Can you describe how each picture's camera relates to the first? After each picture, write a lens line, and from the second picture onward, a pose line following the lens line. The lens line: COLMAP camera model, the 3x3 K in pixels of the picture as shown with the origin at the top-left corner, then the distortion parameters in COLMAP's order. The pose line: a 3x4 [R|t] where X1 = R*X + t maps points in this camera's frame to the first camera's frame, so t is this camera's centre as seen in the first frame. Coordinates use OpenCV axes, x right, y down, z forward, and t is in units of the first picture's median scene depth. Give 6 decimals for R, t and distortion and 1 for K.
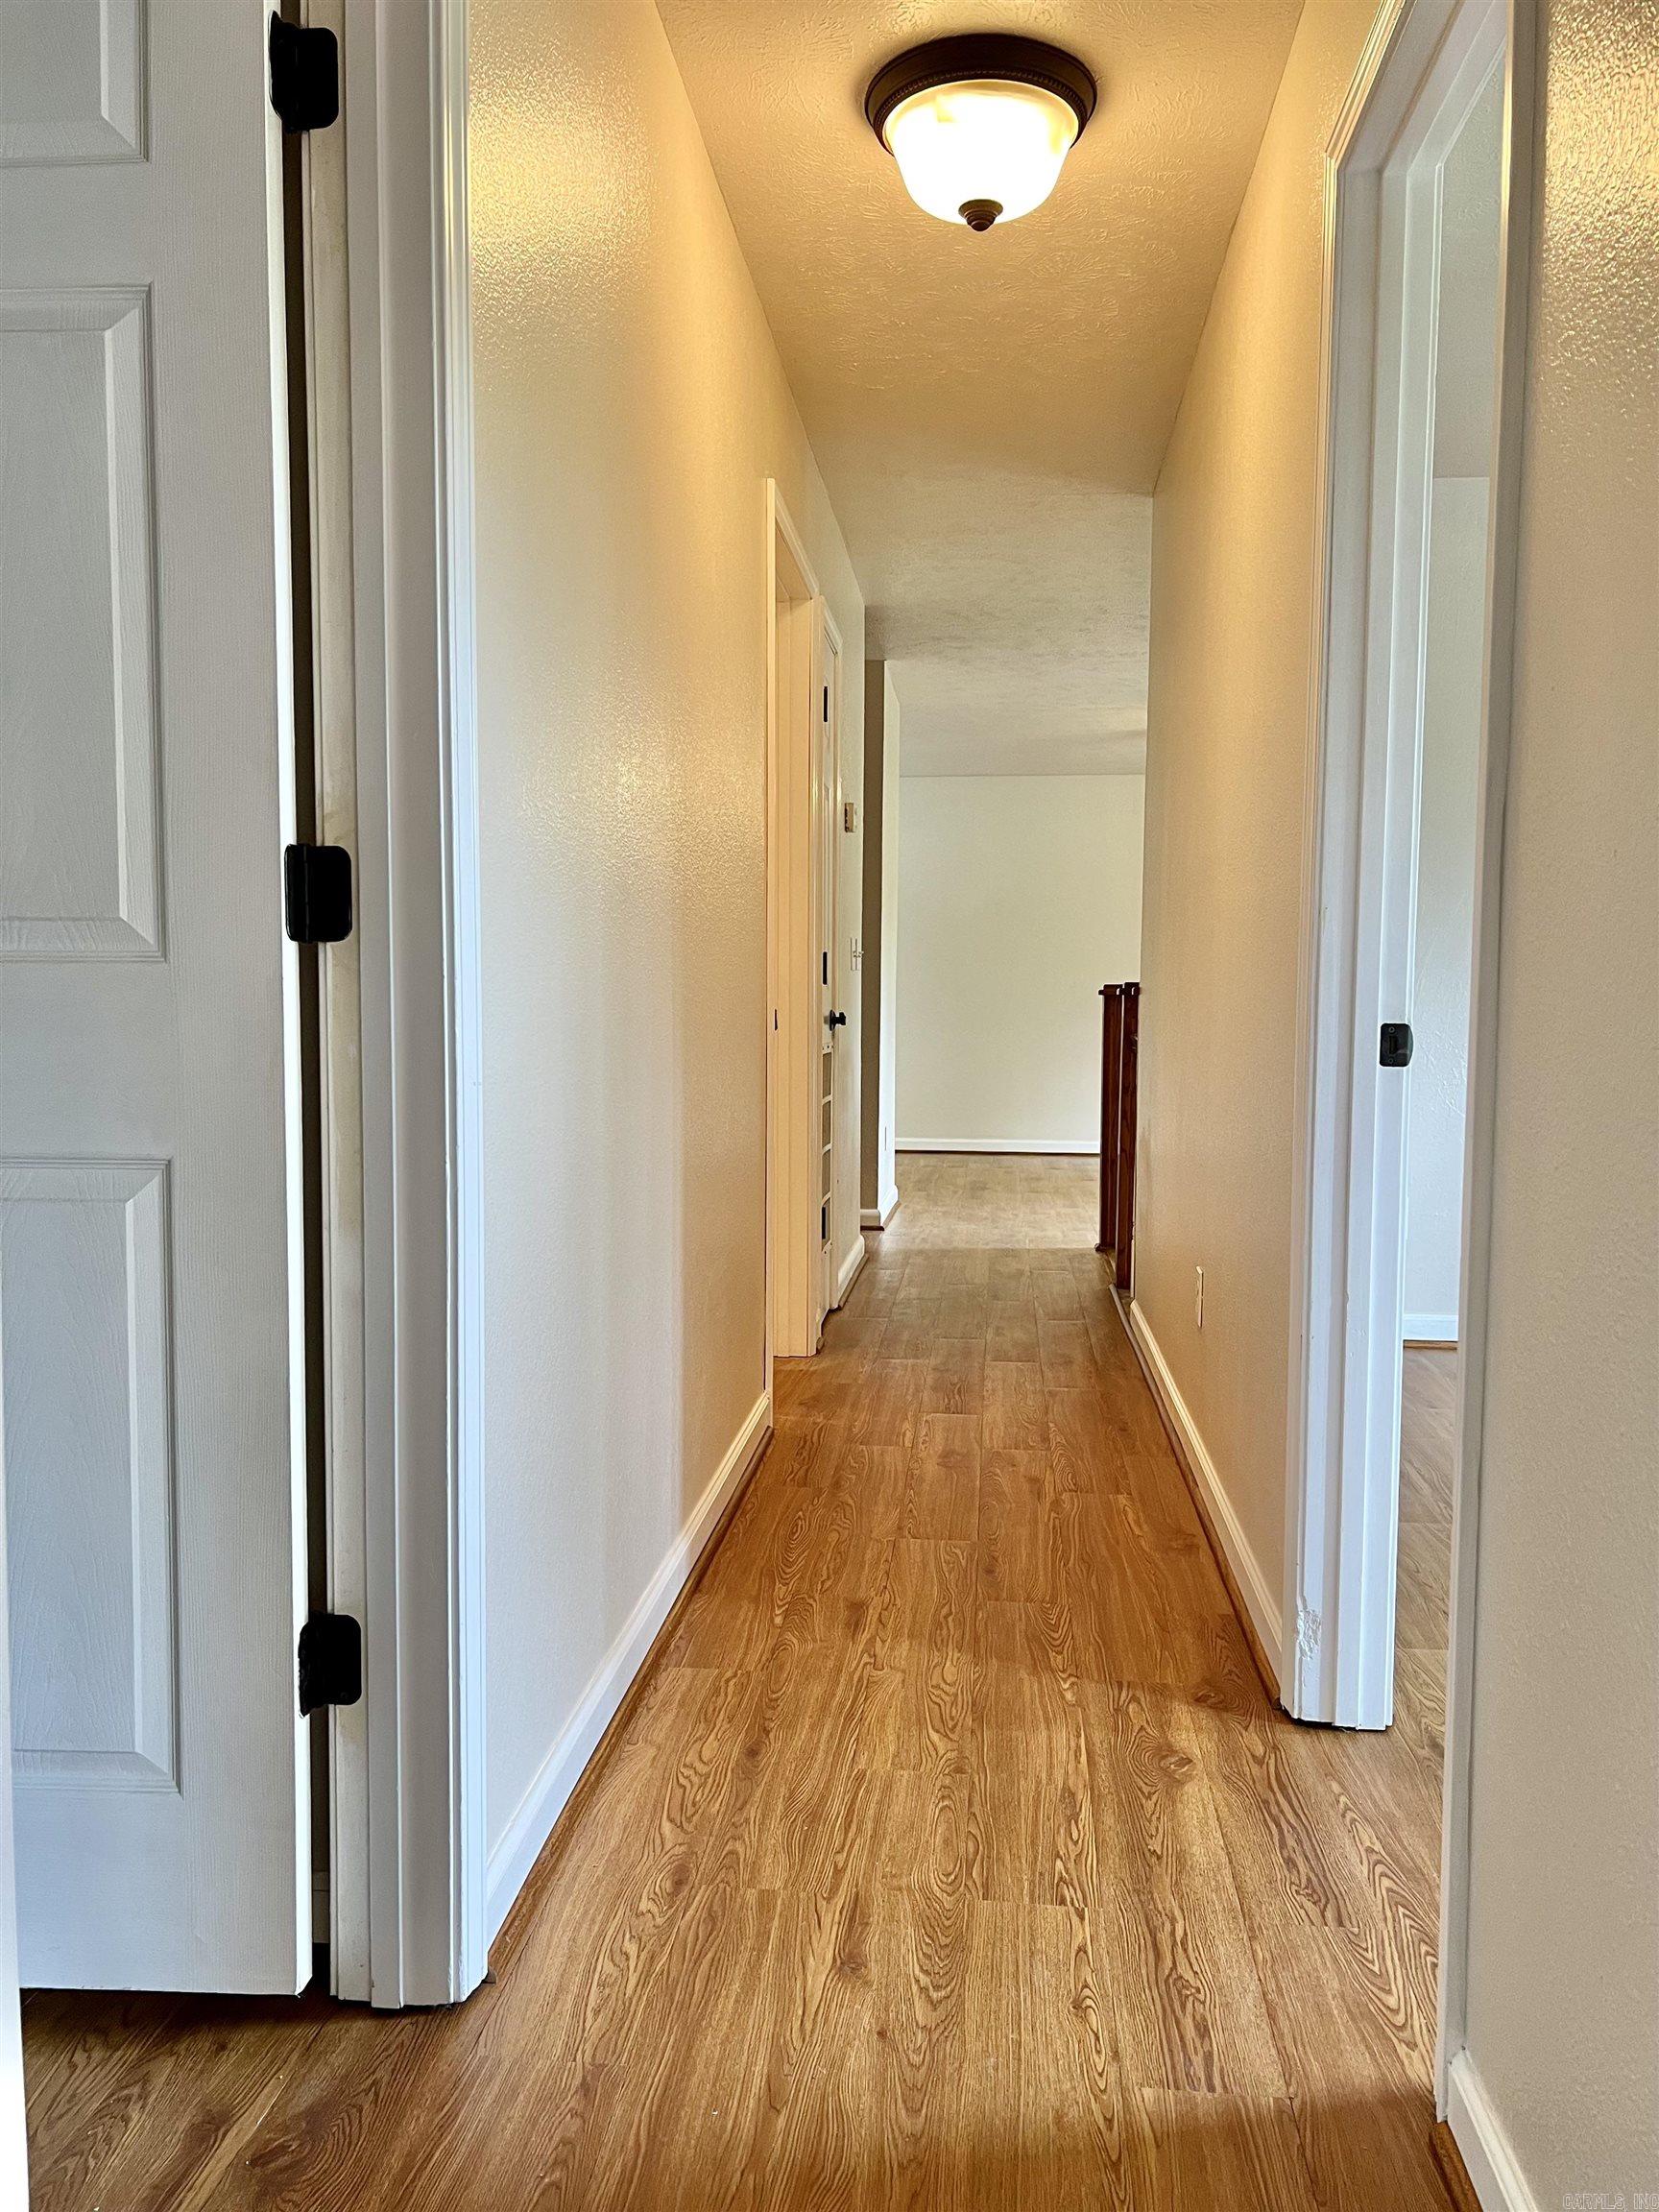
lens RADIAL K [[1665.9, 0, 829.5], [0, 1665.9, 1106.0], [0, 0, 1]] dist [0.049737, -0.056399]
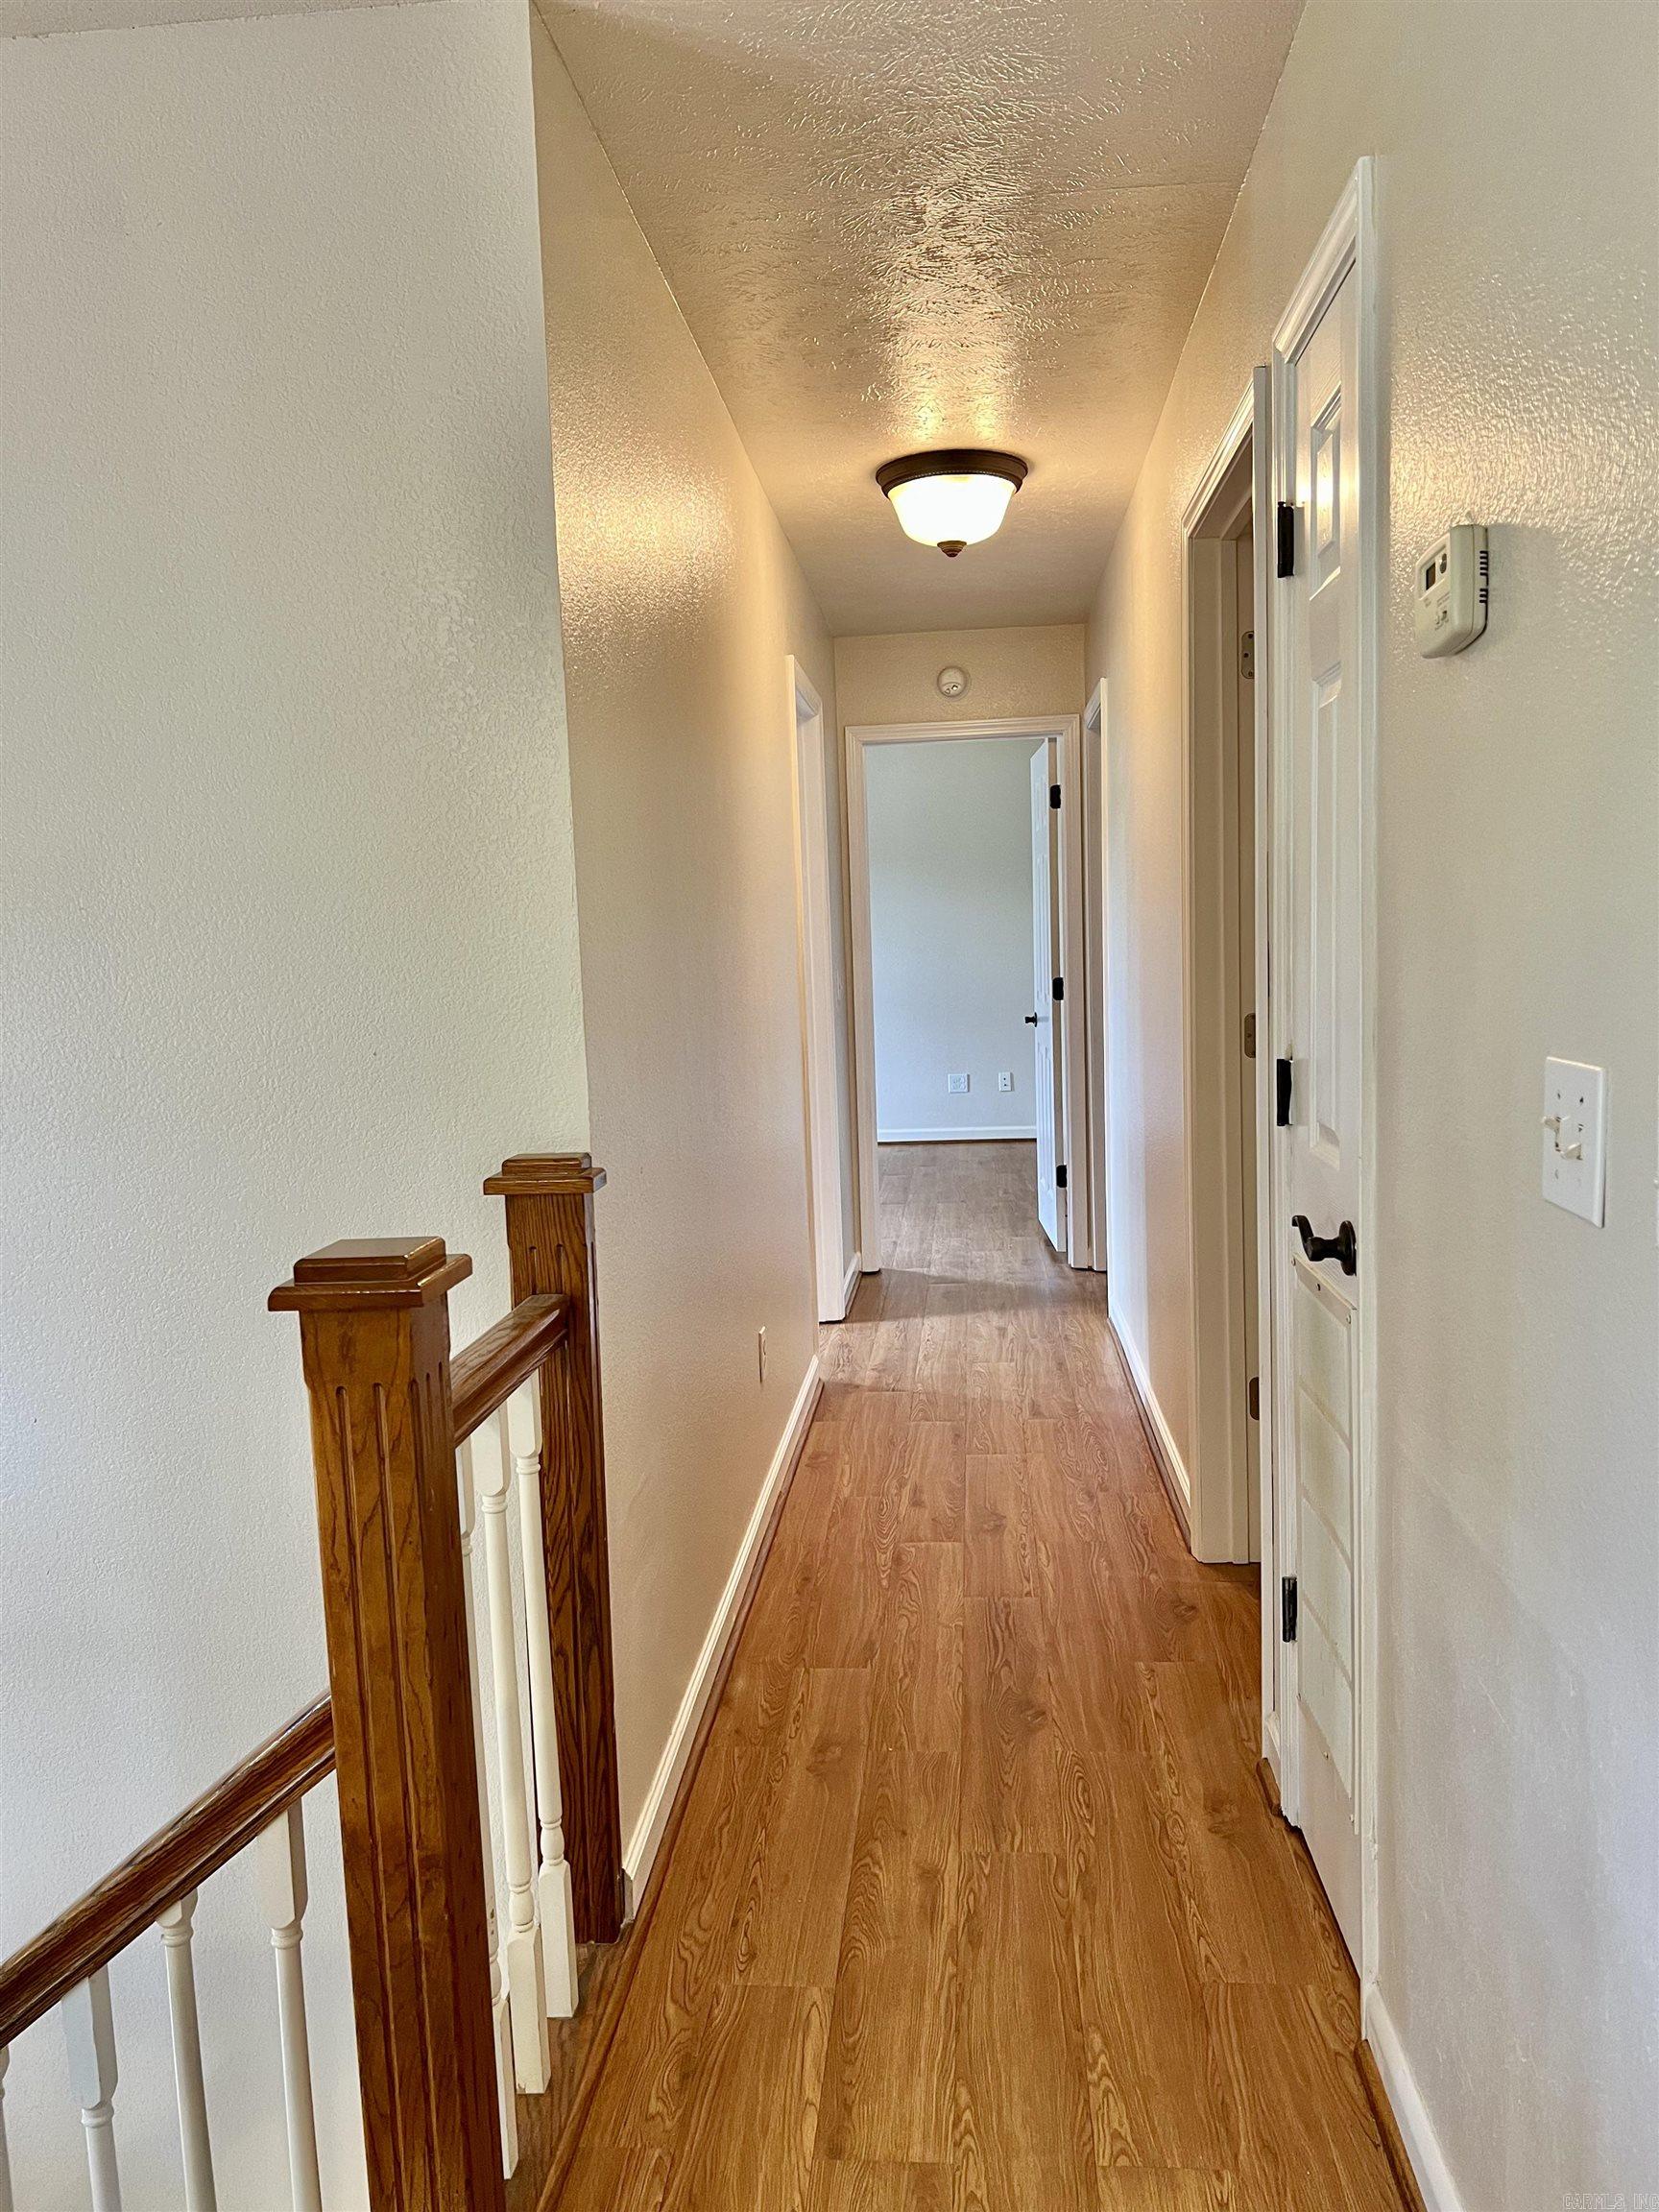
lens RADIAL K [[1665.9, 0, 829.5], [0, 1665.9, 1106.0], [0, 0, 1]] dist [0.049737, -0.056399]
pose [[-0.999460, 0.029978, -0.013461, 0.250194], [0.027354, 0.985959, 0.164730, -0.301637], [0.018210, 0.164272, -0.986247, 2.738331]]
